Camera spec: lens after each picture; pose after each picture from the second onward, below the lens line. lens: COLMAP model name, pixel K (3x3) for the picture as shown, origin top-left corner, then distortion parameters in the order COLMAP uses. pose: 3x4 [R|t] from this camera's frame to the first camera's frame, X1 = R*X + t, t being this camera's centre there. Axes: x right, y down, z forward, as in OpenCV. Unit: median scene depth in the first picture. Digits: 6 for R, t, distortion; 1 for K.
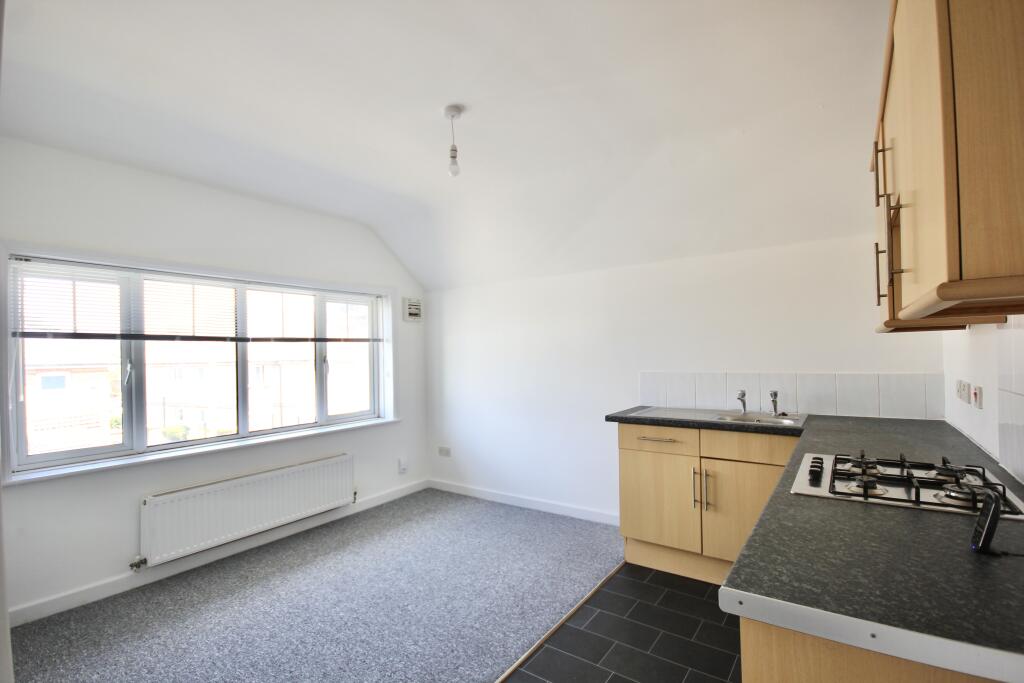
lens RADIAL K [[463.7, 0, 522.2], [0, 463.7, 346.7], [0, 0, 1]] dist [-0.000970, -0.001131]
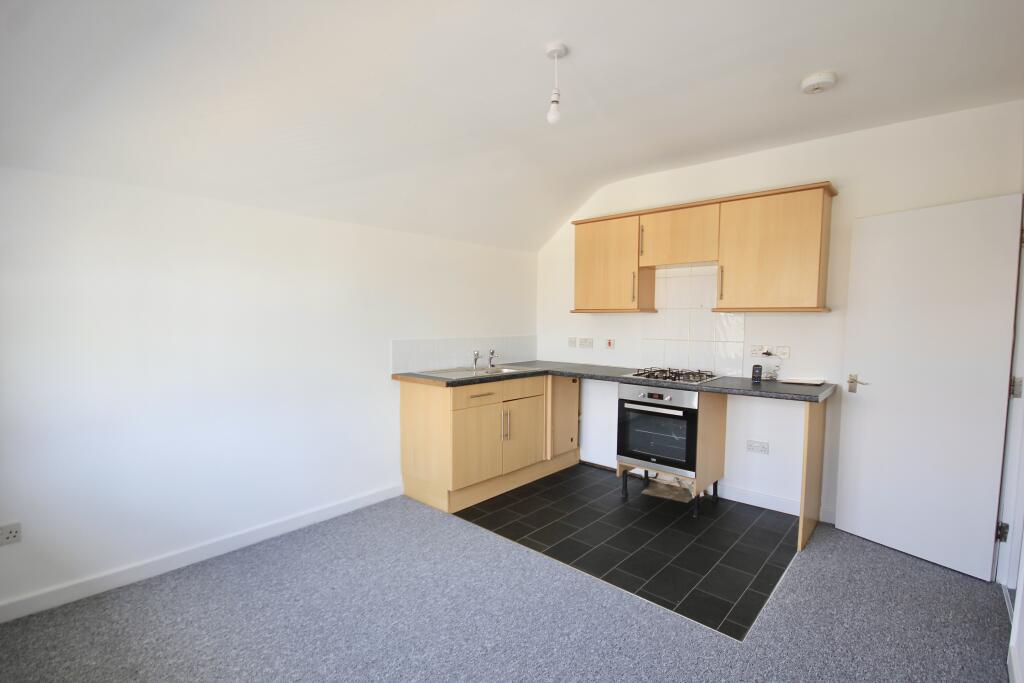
lens RADIAL K [[463.7, 0, 522.2], [0, 463.7, 346.7], [0, 0, 1]] dist [-0.000970, -0.001131]
pose [[0.119568, -0.035475, 0.992192, -0.751798], [-0.025945, 0.998908, 0.038842, 0.025545], [-0.992487, -0.030387, 0.118517, 0.662235]]
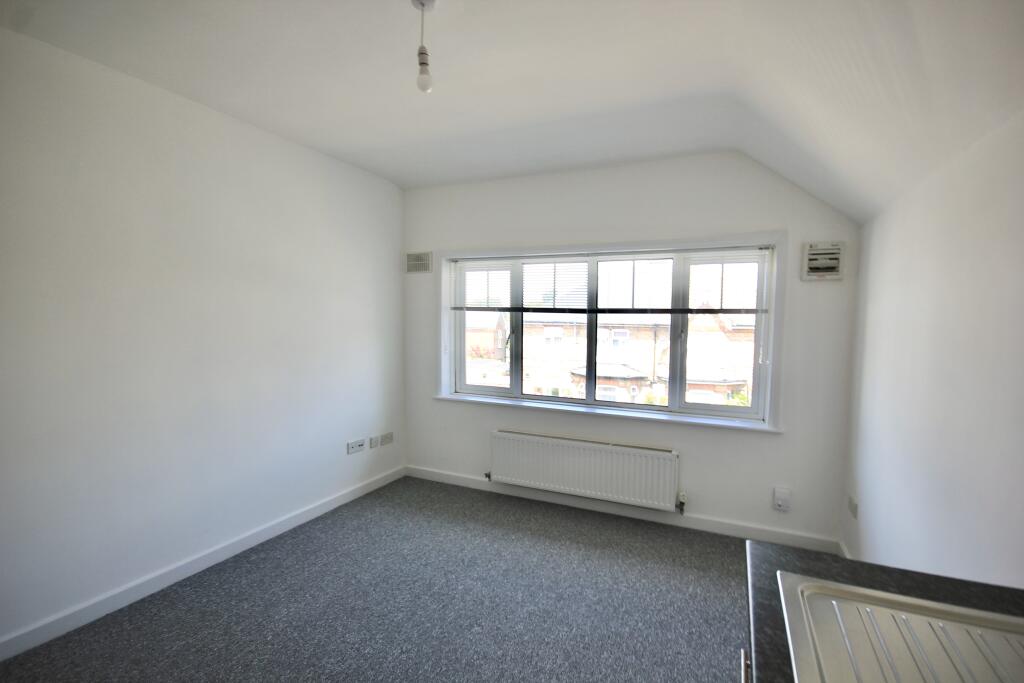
lens RADIAL K [[463.7, 0, 522.2], [0, 463.7, 346.7], [0, 0, 1]] dist [-0.000970, -0.001131]
pose [[0.186826, 0.065476, -0.980209, 0.425045], [-0.014699, 0.997851, 0.063853, 0.000376], [0.982283, 0.002479, 0.187387, 0.703288]]
